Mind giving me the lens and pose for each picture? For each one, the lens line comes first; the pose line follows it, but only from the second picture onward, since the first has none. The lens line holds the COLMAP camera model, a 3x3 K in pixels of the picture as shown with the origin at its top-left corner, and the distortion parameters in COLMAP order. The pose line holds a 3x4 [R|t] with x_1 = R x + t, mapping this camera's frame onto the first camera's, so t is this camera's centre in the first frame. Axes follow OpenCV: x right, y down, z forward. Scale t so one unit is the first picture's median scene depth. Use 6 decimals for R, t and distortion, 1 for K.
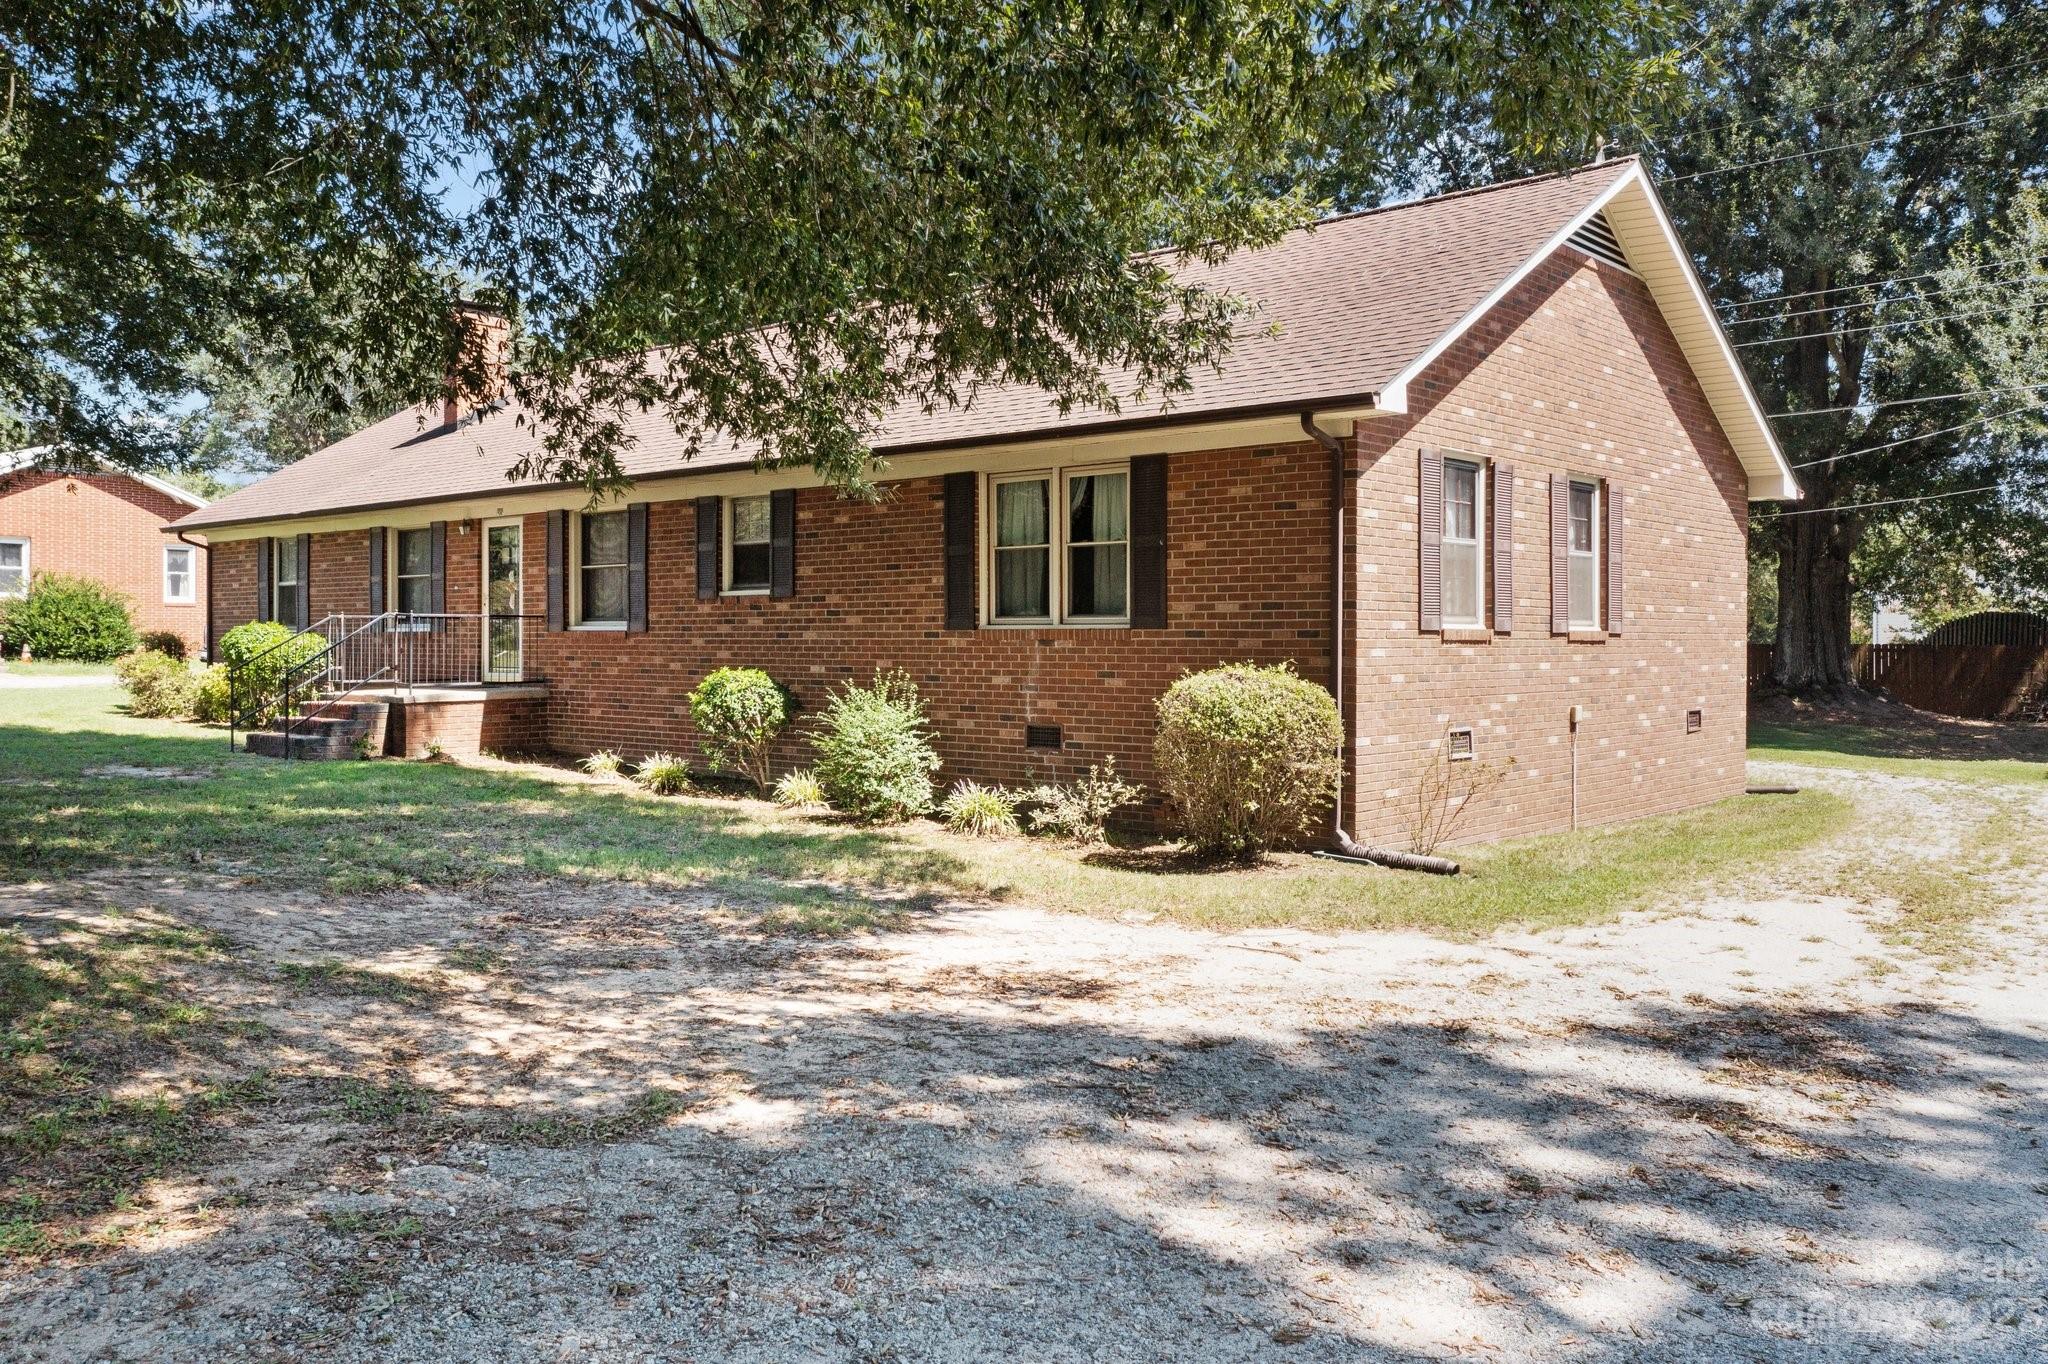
lens RADIAL K [[1626.5, 0, 1020.6], [0, 1626.5, 615.0], [0, 0, 1]] dist [0.007685, 0.003342]
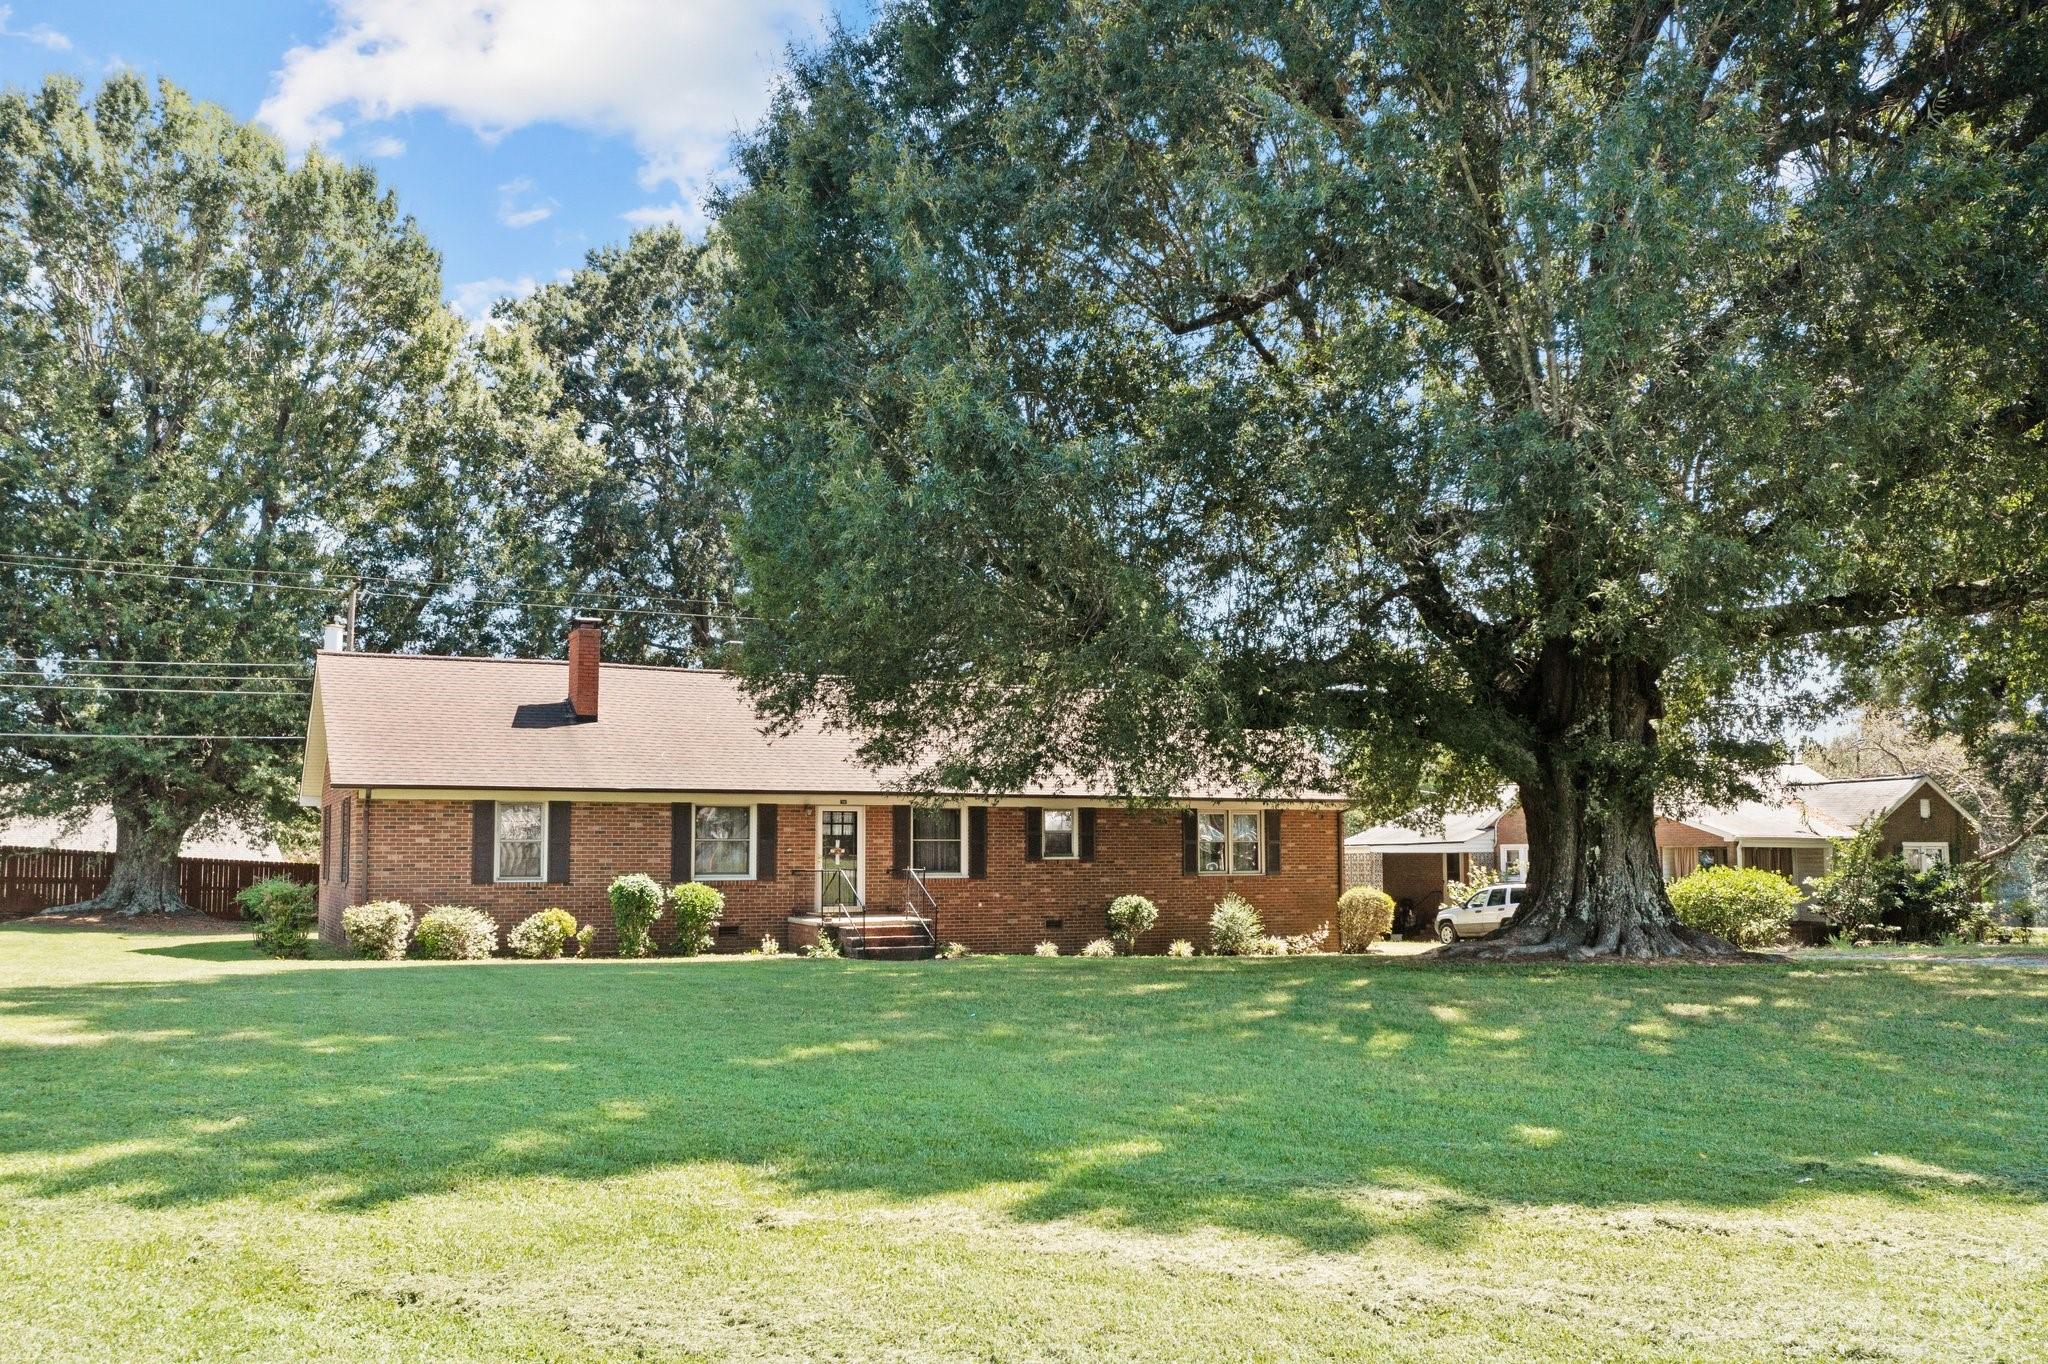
lens RADIAL K [[1667.2, 0, 1017.3], [0, 1667.2, 726.1], [0, 0, 1]] dist [0.000945, 0.004740]
pose [[0.374071, 0.072555, 0.924558, -2.306568], [-0.008657, 0.997165, -0.074751, -0.024240], [-0.927360, 0.019959, 0.373638, 0.331737]]
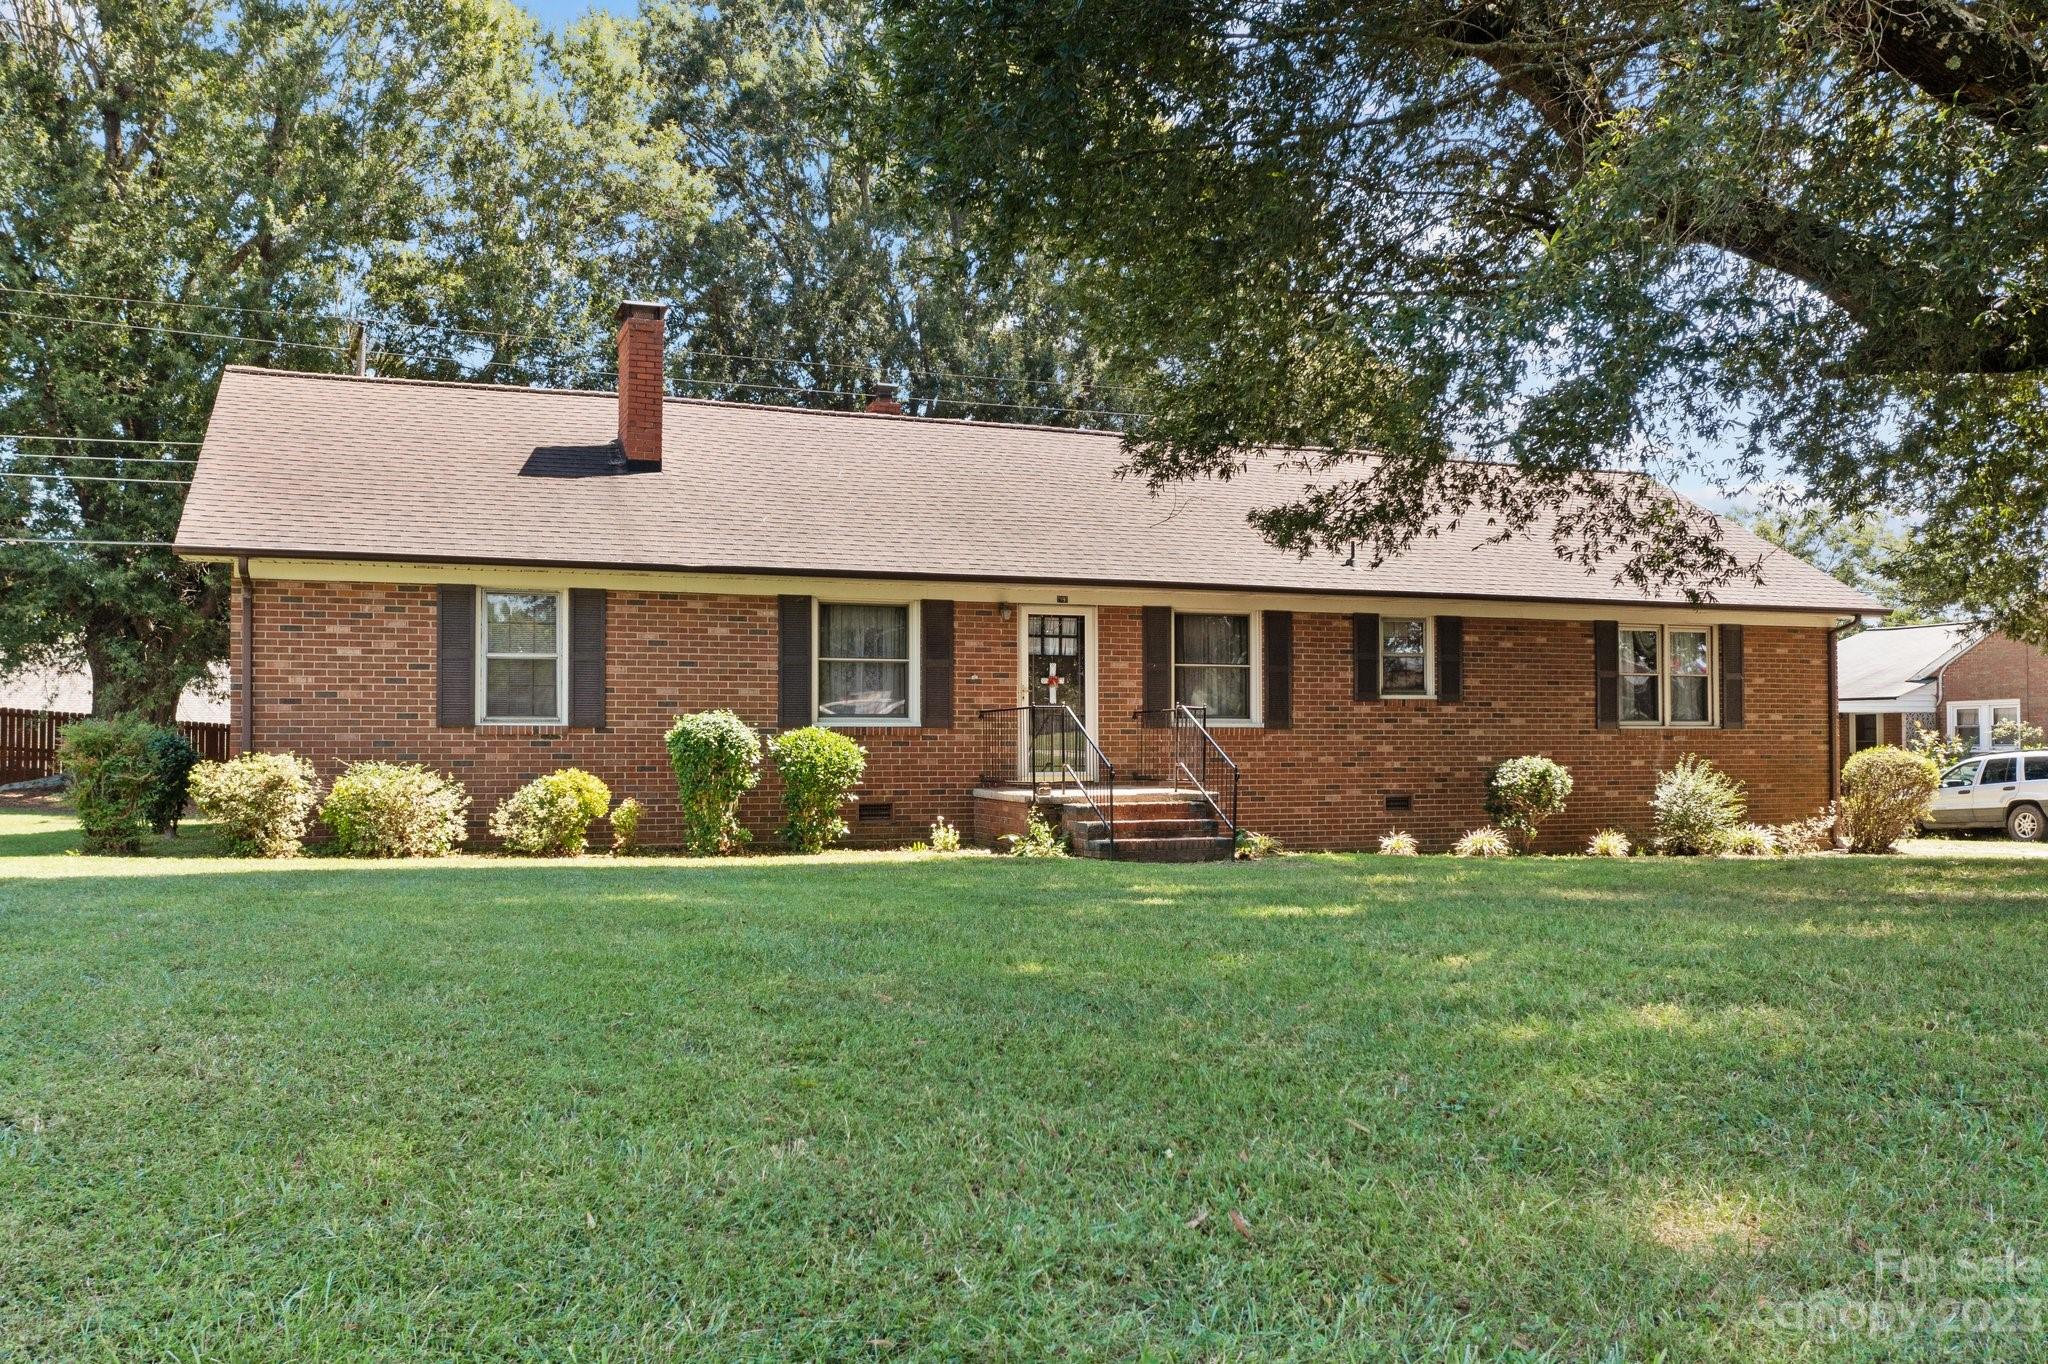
lens RADIAL K [[1652.5, 0, 1021.6], [0, 1652.5, 709.4], [0, 0, 1]] dist [-0.001696, 0.011193]
pose [[0.458873, 0.022754, 0.888210, -1.561452], [-0.008038, 0.999737, -0.021458, 0.027115], [-0.888465, 0.002707, 0.458936, 0.776149]]
